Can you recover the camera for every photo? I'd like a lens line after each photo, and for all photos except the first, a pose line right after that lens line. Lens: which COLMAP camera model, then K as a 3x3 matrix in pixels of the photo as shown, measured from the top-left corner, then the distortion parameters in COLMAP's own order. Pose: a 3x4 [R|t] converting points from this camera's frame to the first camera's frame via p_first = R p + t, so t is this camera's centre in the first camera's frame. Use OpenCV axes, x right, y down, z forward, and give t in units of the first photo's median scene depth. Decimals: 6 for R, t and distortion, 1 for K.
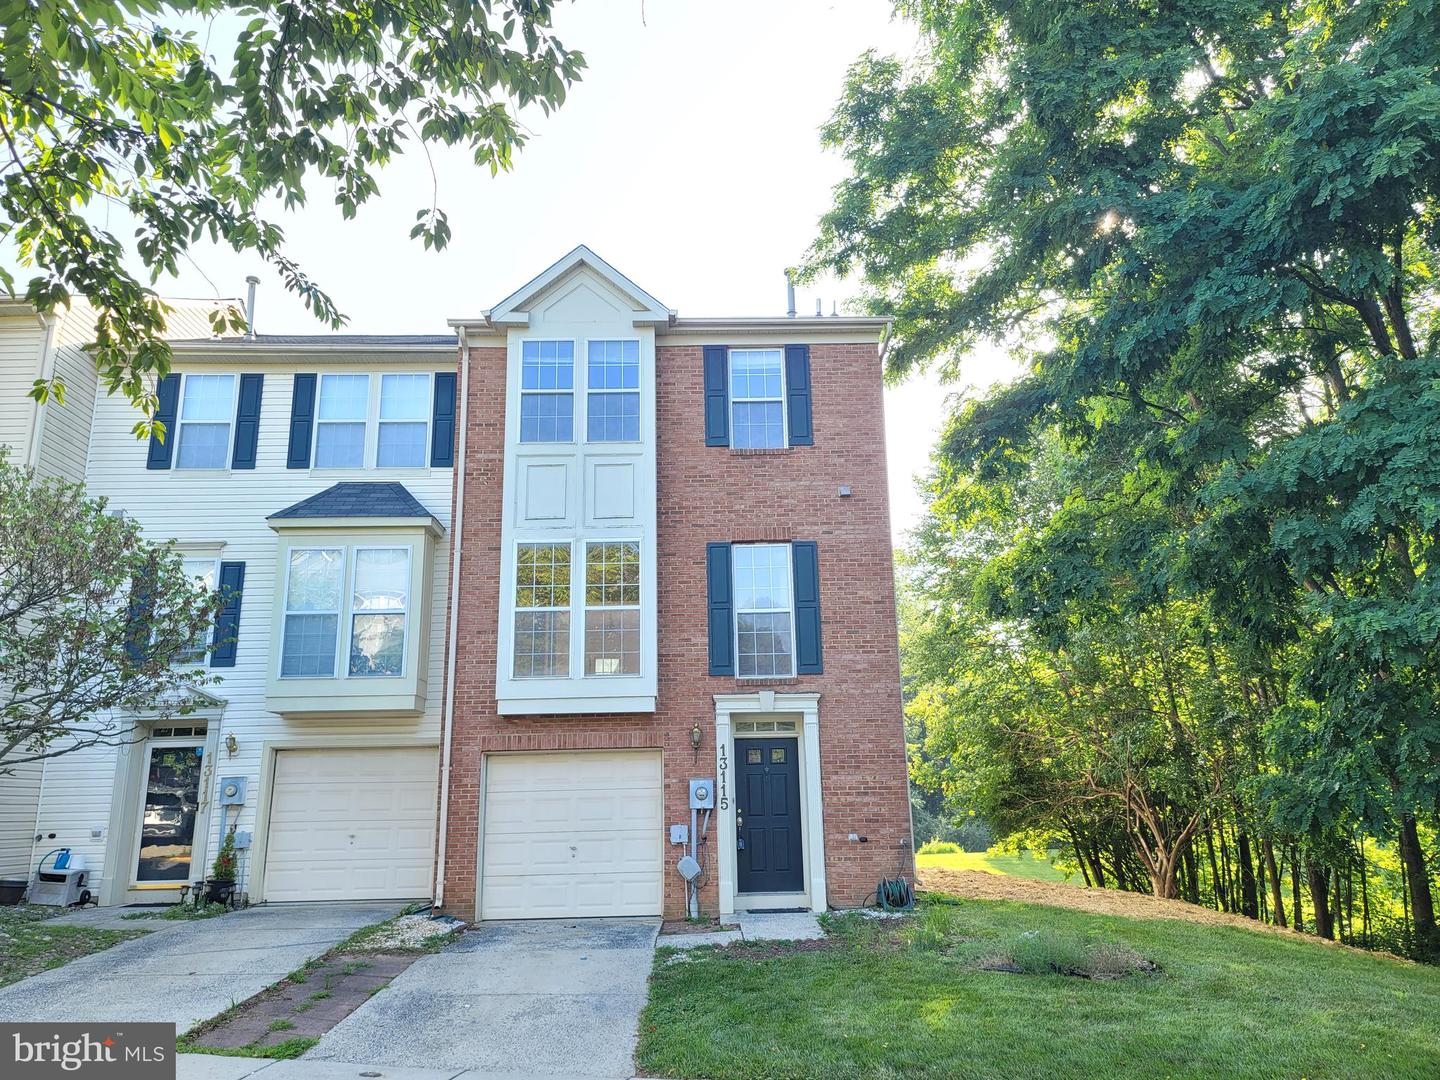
lens RADIAL K [[1057.7, 0, 729.2], [0, 1057.7, 529.9], [0, 0, 1]] dist [0.094843, -0.067411]
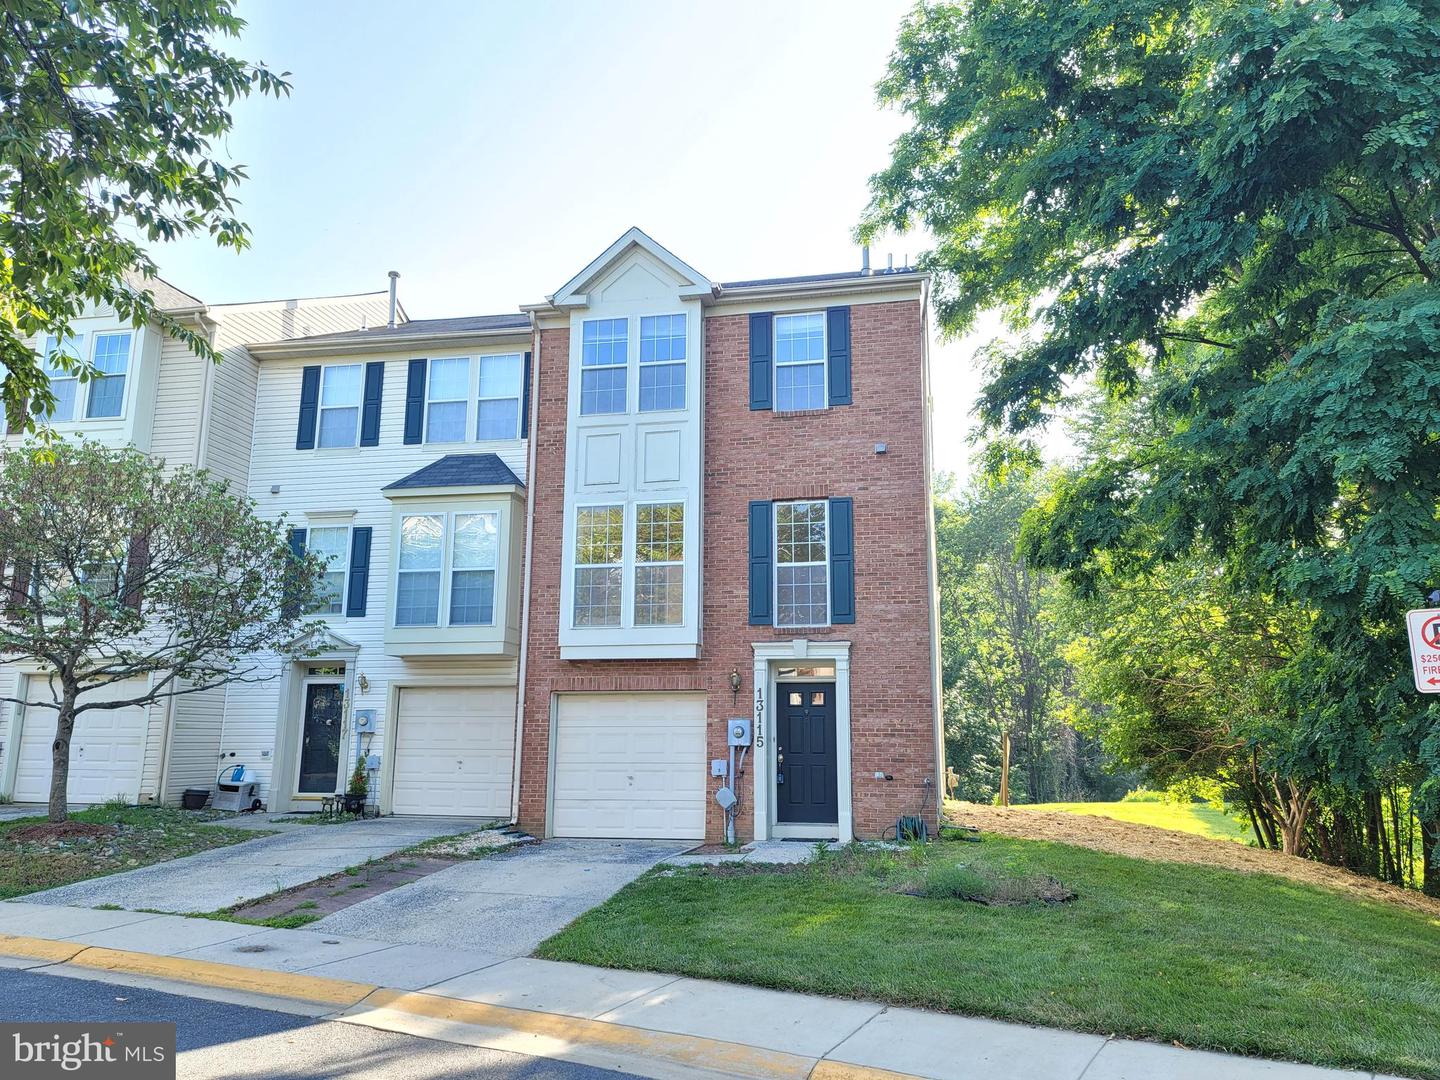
lens RADIAL K [[1057.7, 0, 729.2], [0, 1057.7, 529.9], [0, 0, 1]] dist [0.094843, -0.067411]
pose [[0.977169, -0.020926, -0.211432, 0.182193], [0.032243, 0.998218, 0.050220, -0.013283], [0.210004, -0.055891, 0.976102, -0.049688]]
